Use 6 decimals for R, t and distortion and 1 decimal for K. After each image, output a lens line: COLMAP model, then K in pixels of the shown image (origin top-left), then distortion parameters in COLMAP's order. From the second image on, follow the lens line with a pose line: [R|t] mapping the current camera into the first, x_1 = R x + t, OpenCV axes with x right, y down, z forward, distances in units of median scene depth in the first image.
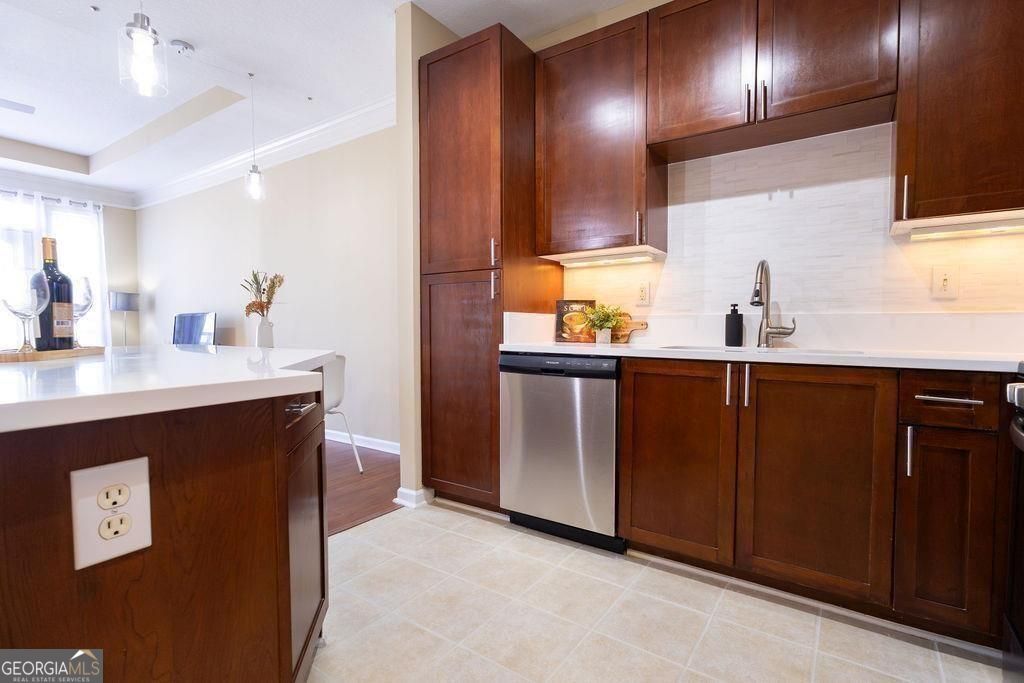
lens RADIAL K [[488.5, 0, 523.2], [0, 488.5, 343.4], [0, 0, 1]] dist [0.007258, 0.001237]
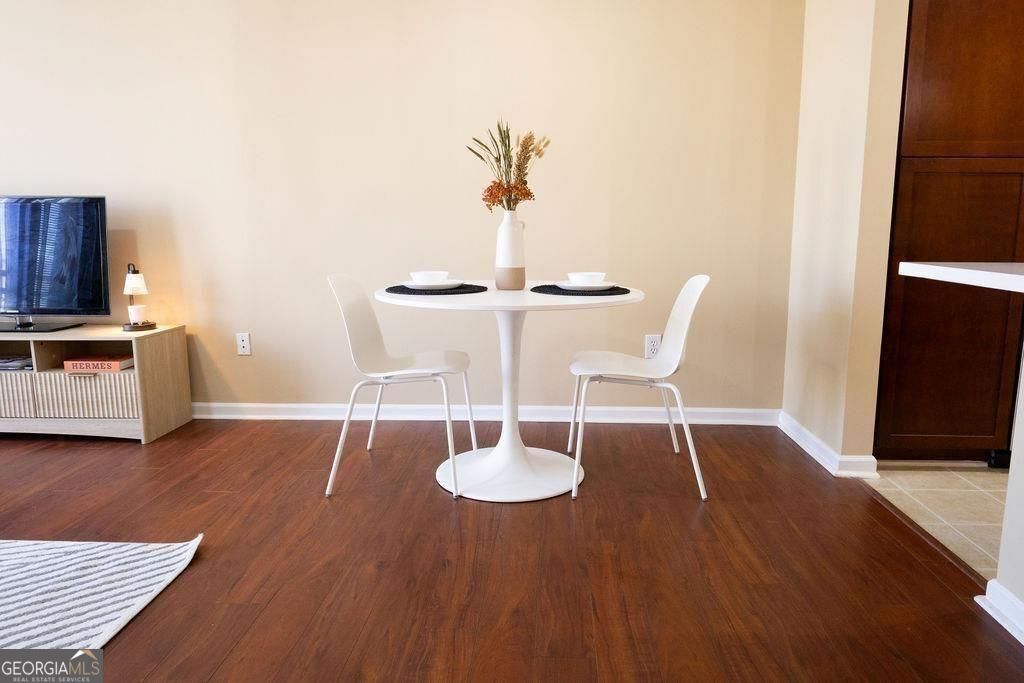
lens RADIAL K [[659.7, 0, 517.9], [0, 659.7, 341.0], [0, 0, 1]] dist [0.001450, 0.000034]
pose [[0.846765, -0.090804, 0.524159, -1.438275], [0.013776, 0.988736, 0.149032, -0.033255], [-0.531788, -0.118975, 0.838479, 0.563724]]
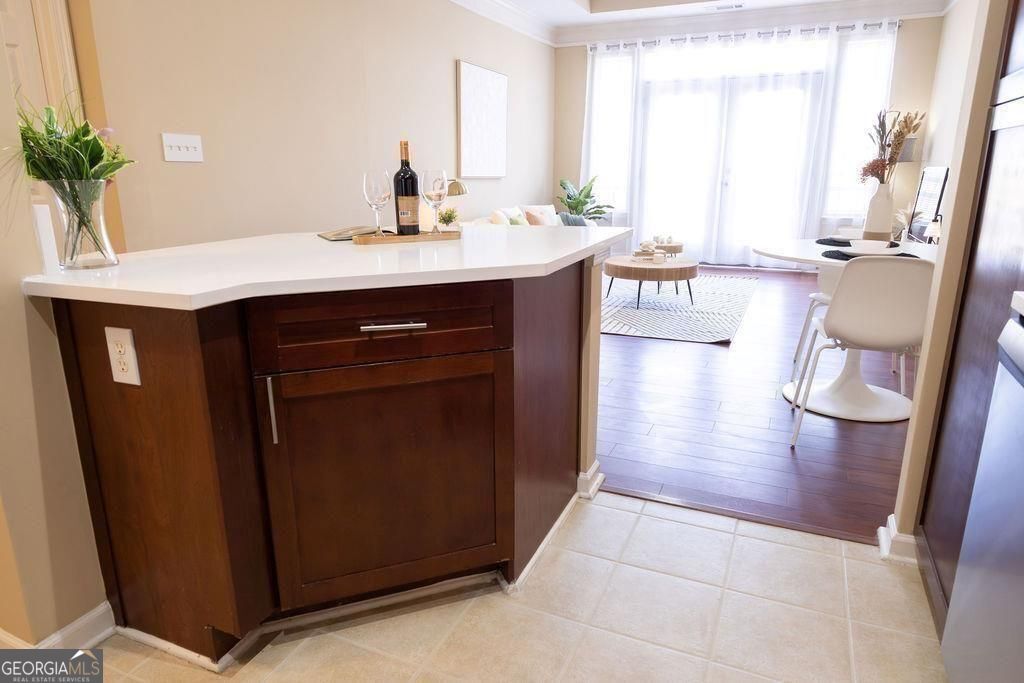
lens RADIAL K [[659.7, 0, 500.8], [0, 659.7, 344.8], [0, 0, 1]] dist [0.001450, 0.000034]
pose [[0.167993, 0.252782, -0.952827, 0.423617], [-0.029331, 0.967418, 0.251481, -0.082696], [0.985352, -0.014299, 0.169934, 0.546176]]
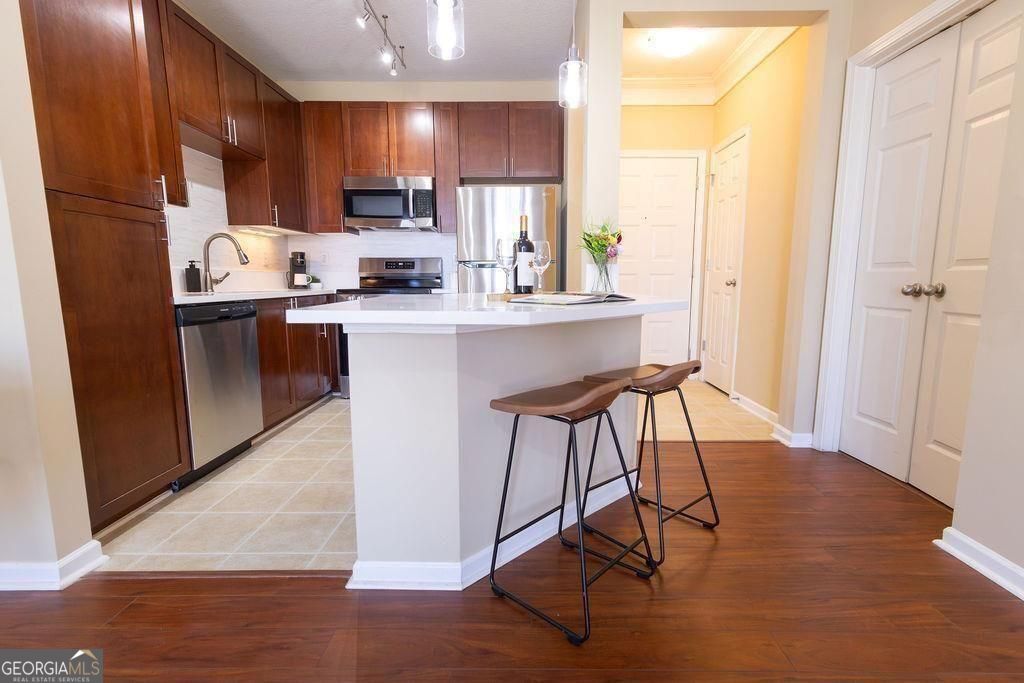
lens RADIAL K [[488.5, 0, 521.7], [0, 488.5, 343.6], [0, 0, 1]] dist [0.007258, 0.001237]
pose [[-0.559278, -0.109194, 0.821757, -1.240973], [0.032453, 0.987643, 0.153324, -0.033326], [-0.828345, 0.112419, -0.548823, 1.043805]]
